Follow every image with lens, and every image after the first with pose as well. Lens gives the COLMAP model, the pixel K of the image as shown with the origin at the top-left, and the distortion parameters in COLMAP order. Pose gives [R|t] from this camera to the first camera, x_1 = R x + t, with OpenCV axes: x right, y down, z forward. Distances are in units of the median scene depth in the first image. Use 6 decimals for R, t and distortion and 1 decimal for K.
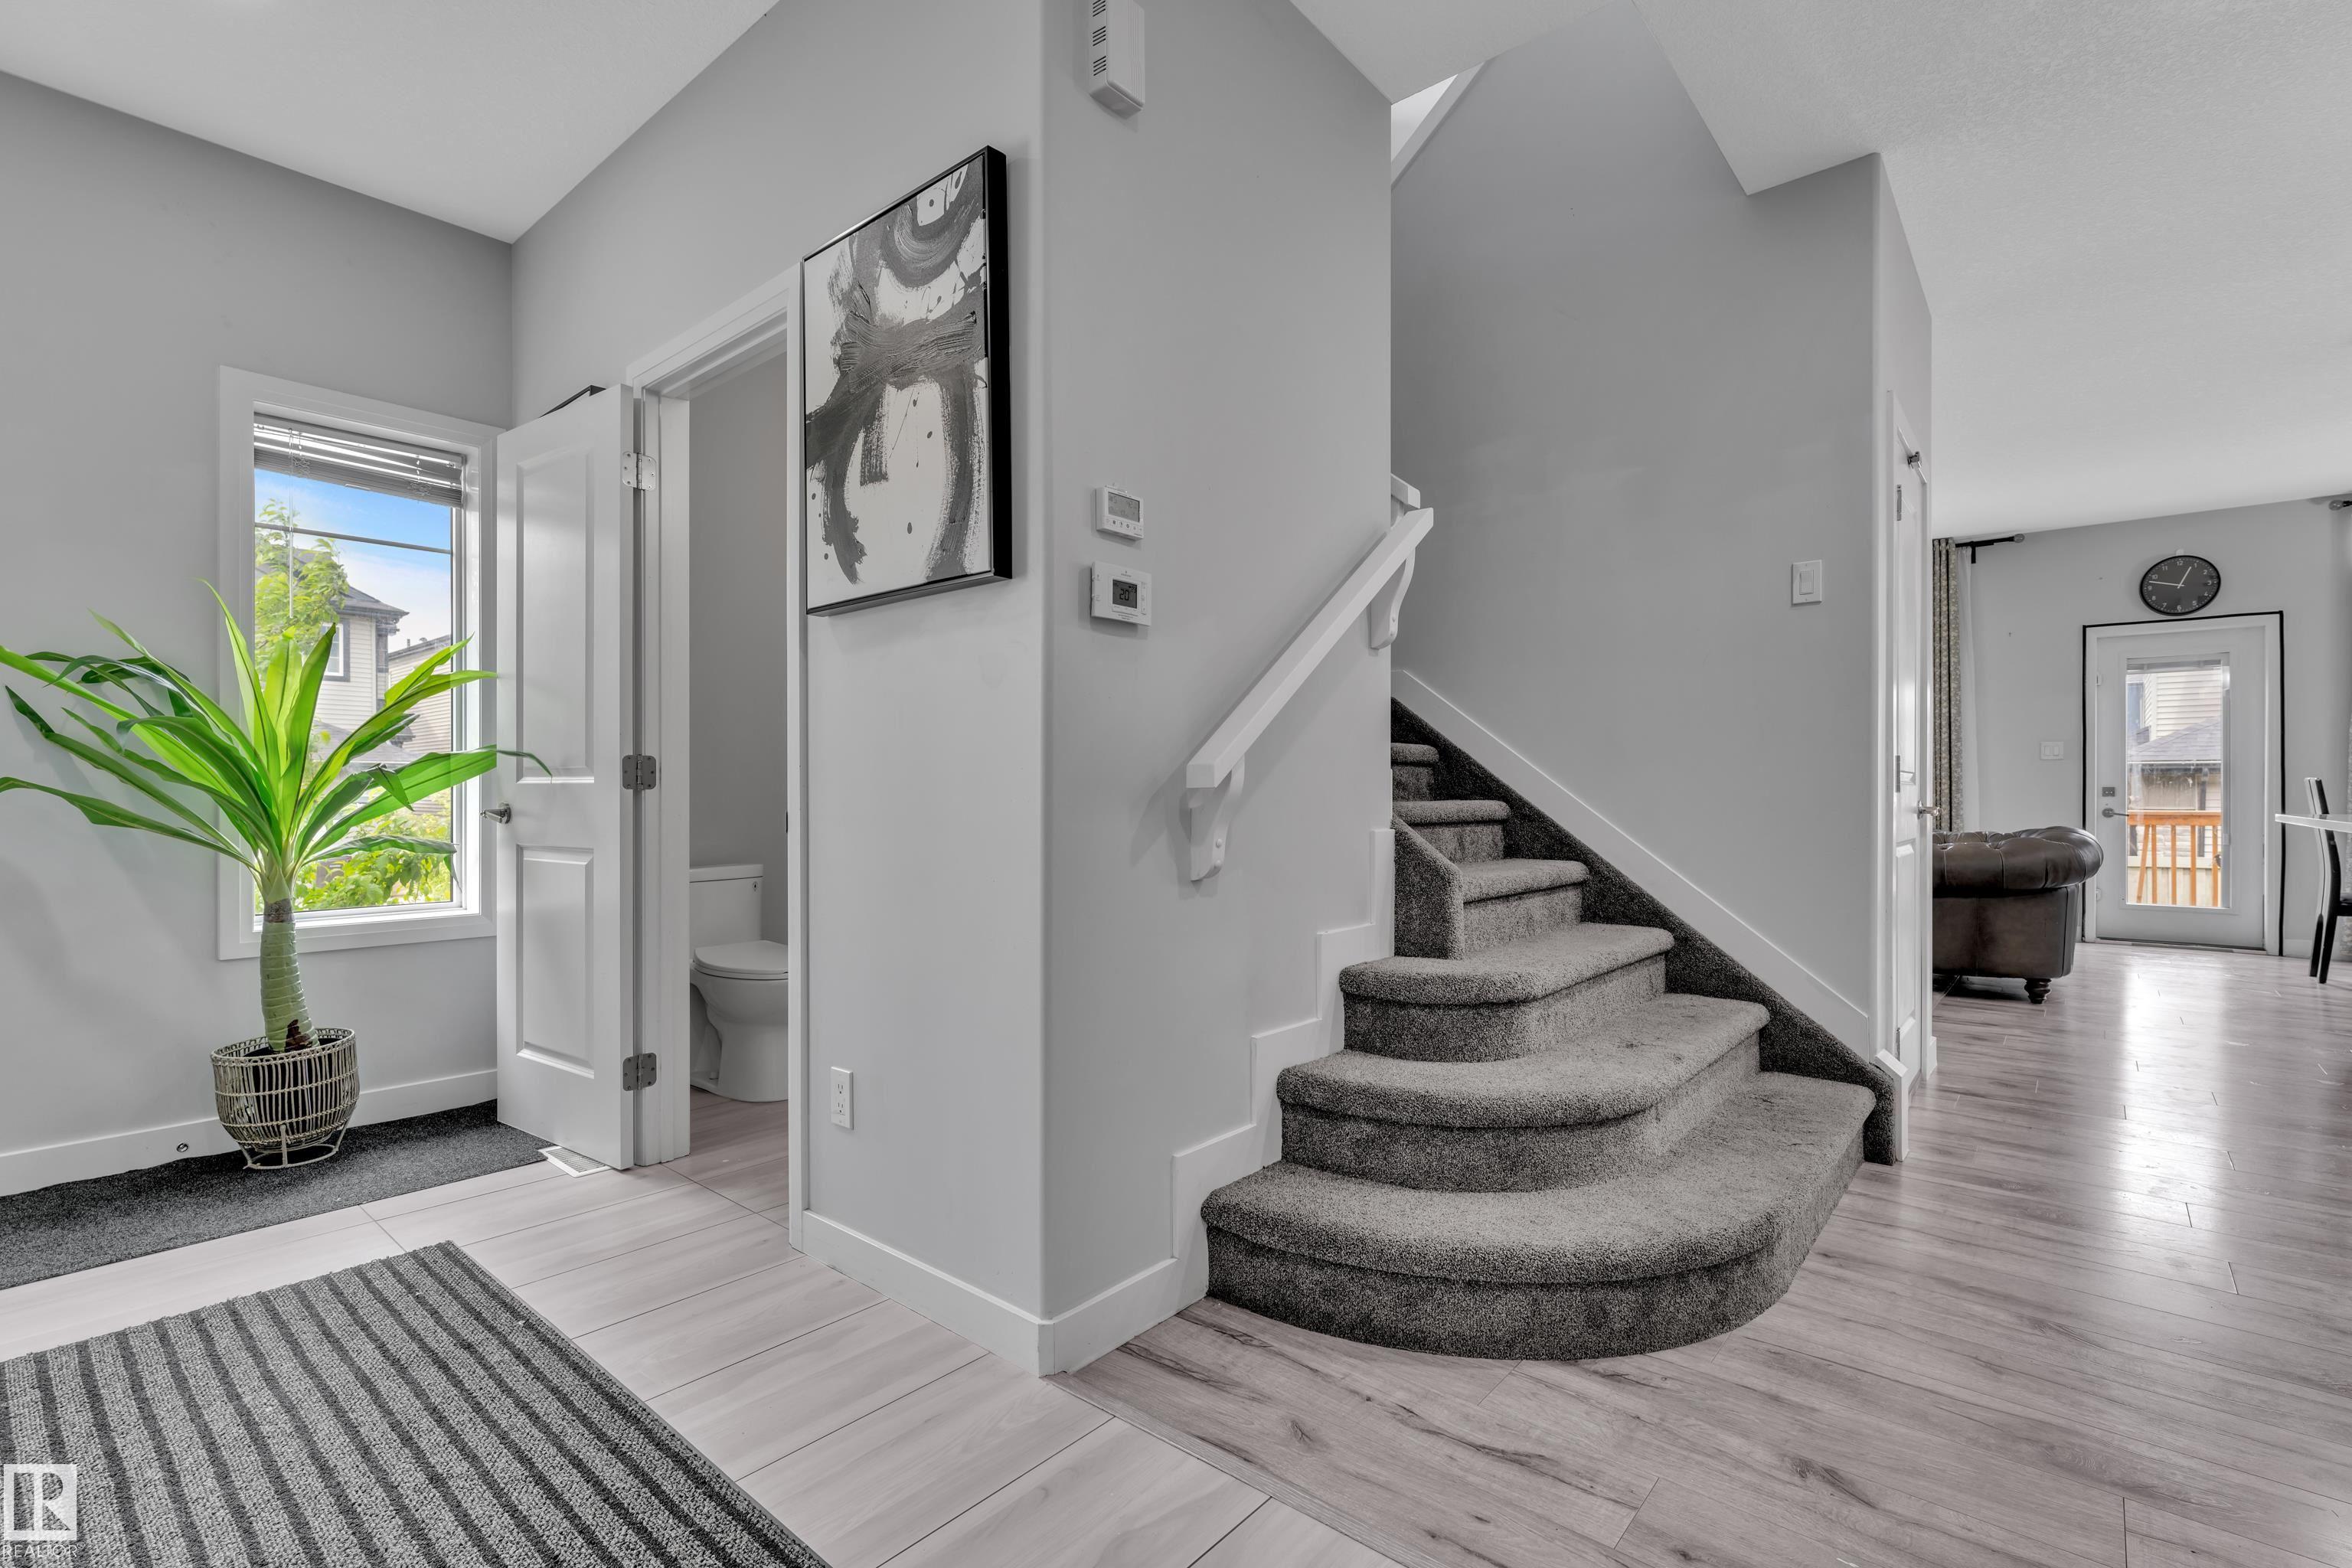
lens RADIAL K [[1072.0, 0, 1166.2], [0, 1072.0, 792.6], [0, 0, 1]] dist [-0.002841, -0.000727]
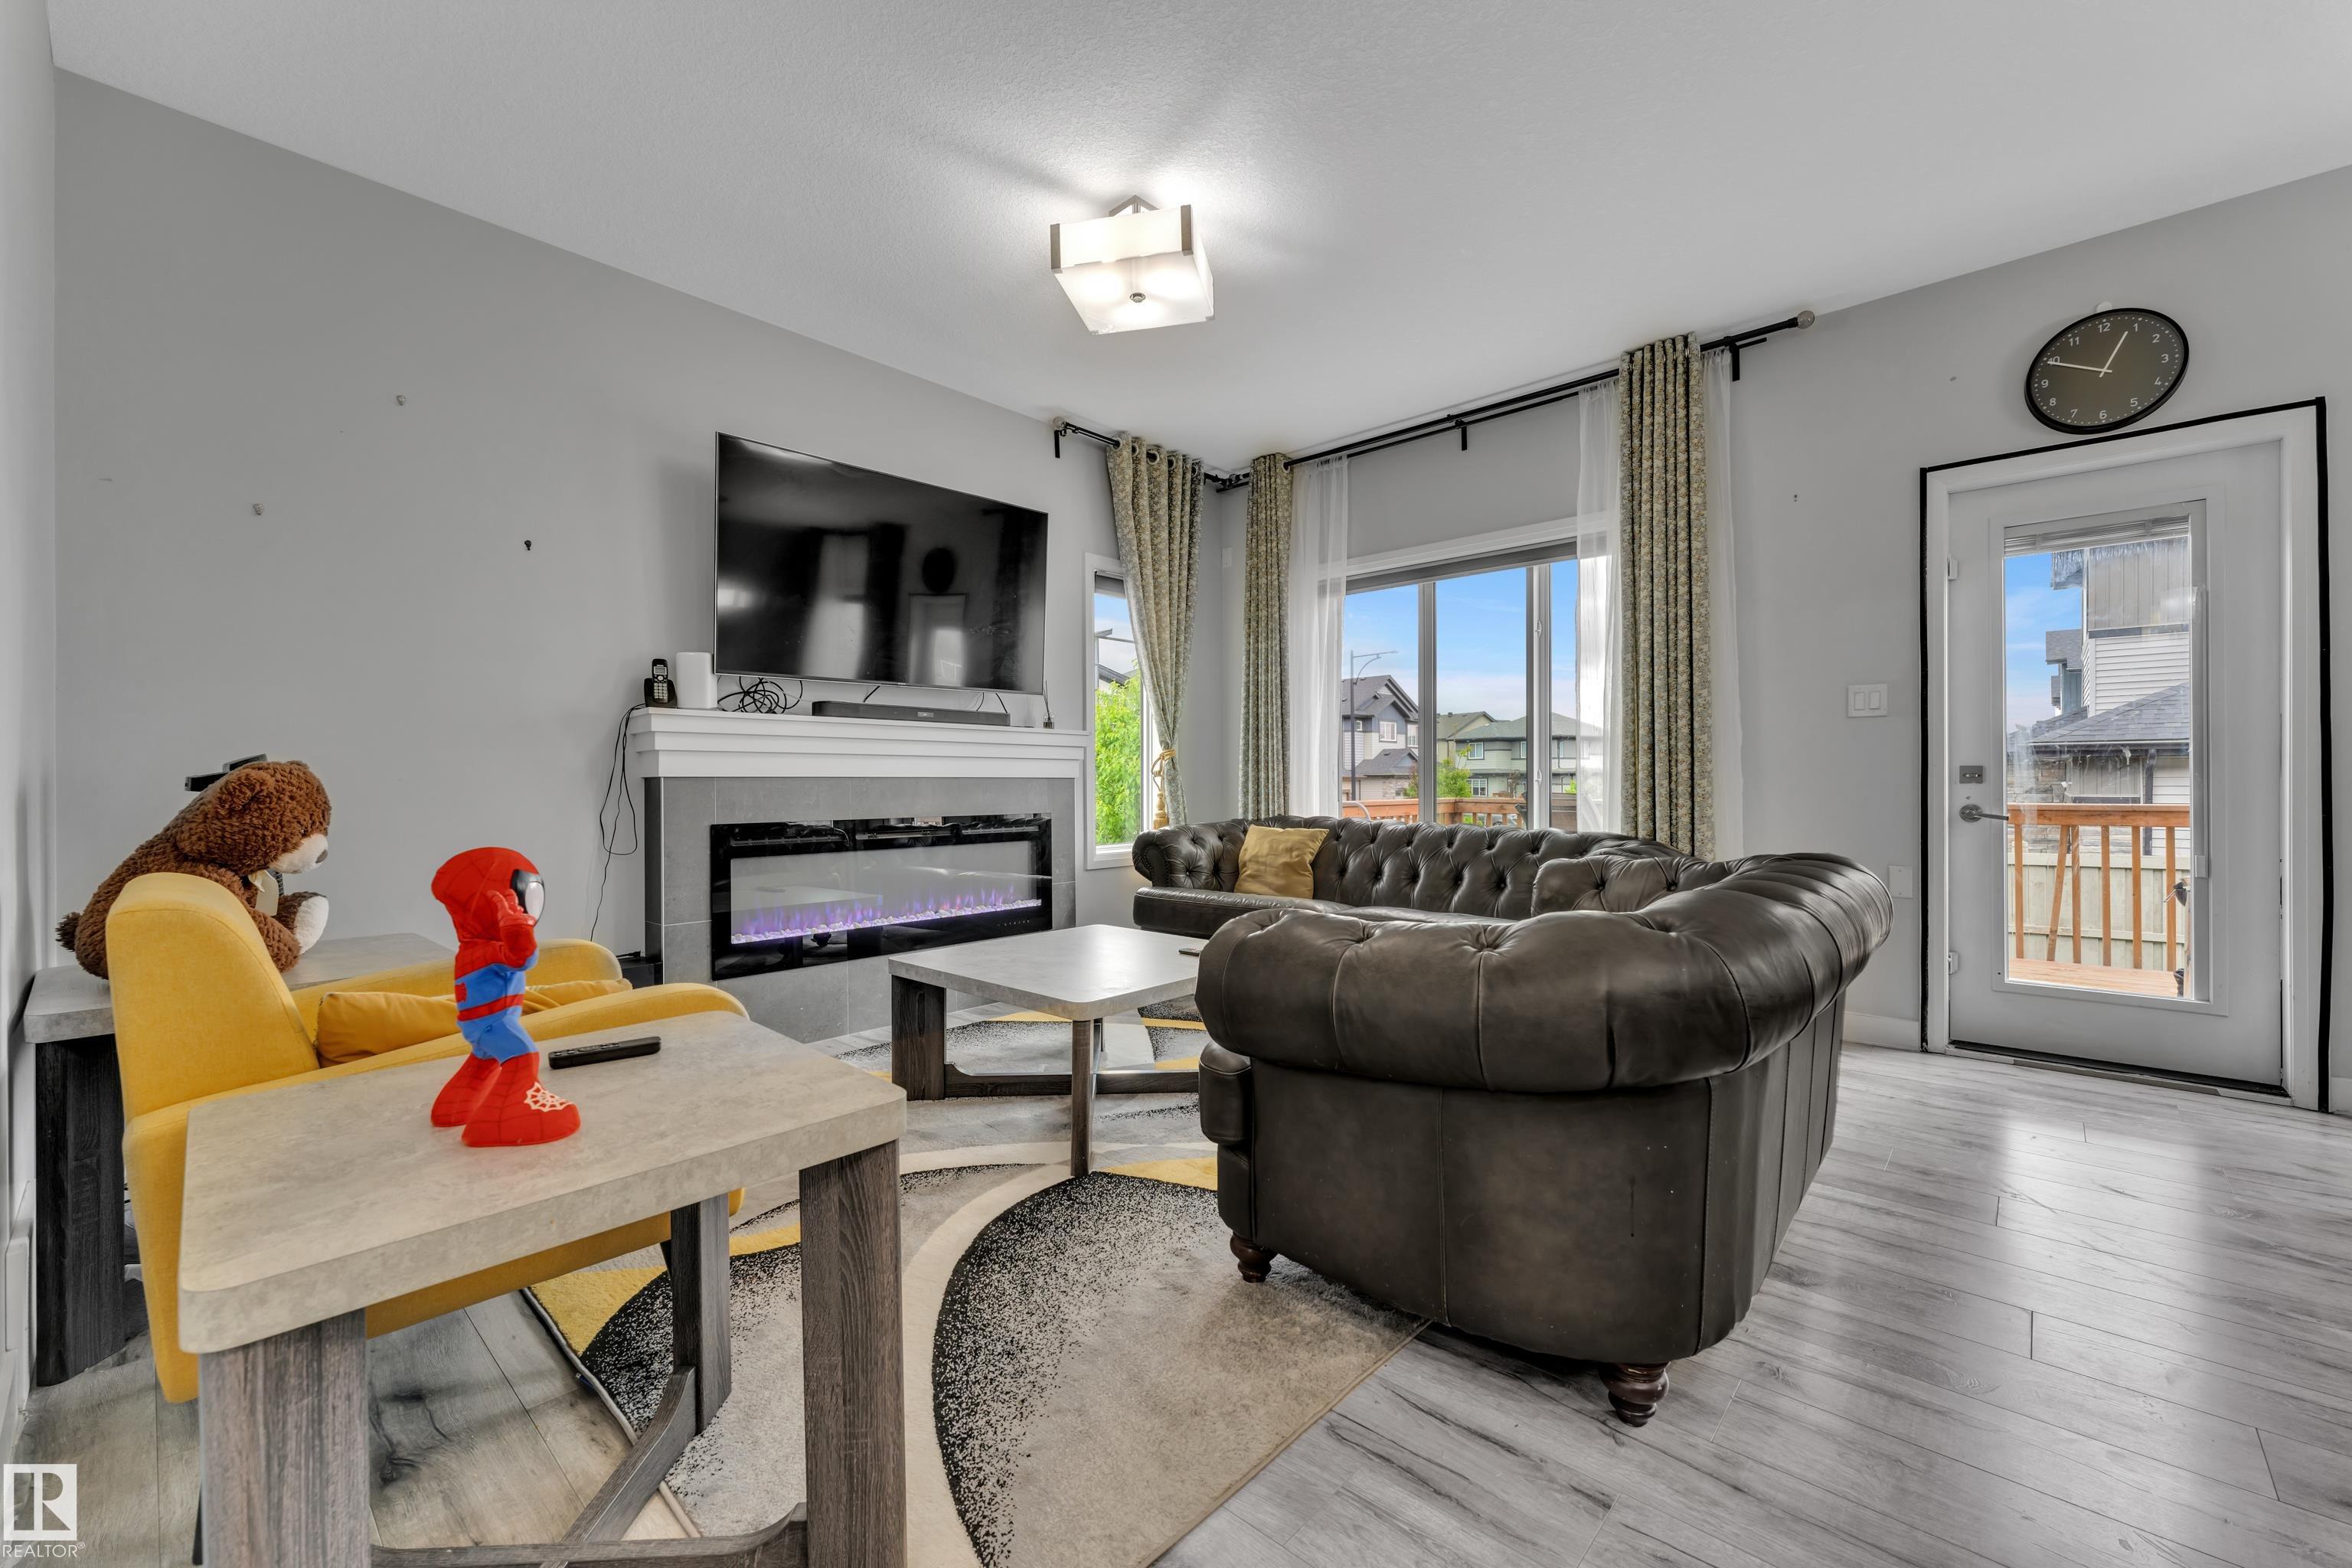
lens RADIAL K [[942.1, 0, 1172.8], [0, 942.1, 783.1], [0, 0, 1]] dist [0.002883, -0.000804]
pose [[0.999470, -0.005539, -0.032082, 1.248353], [0.005528, 0.999985, -0.000436, 0.004058], [0.032084, 0.000258, 0.999485, 1.289850]]
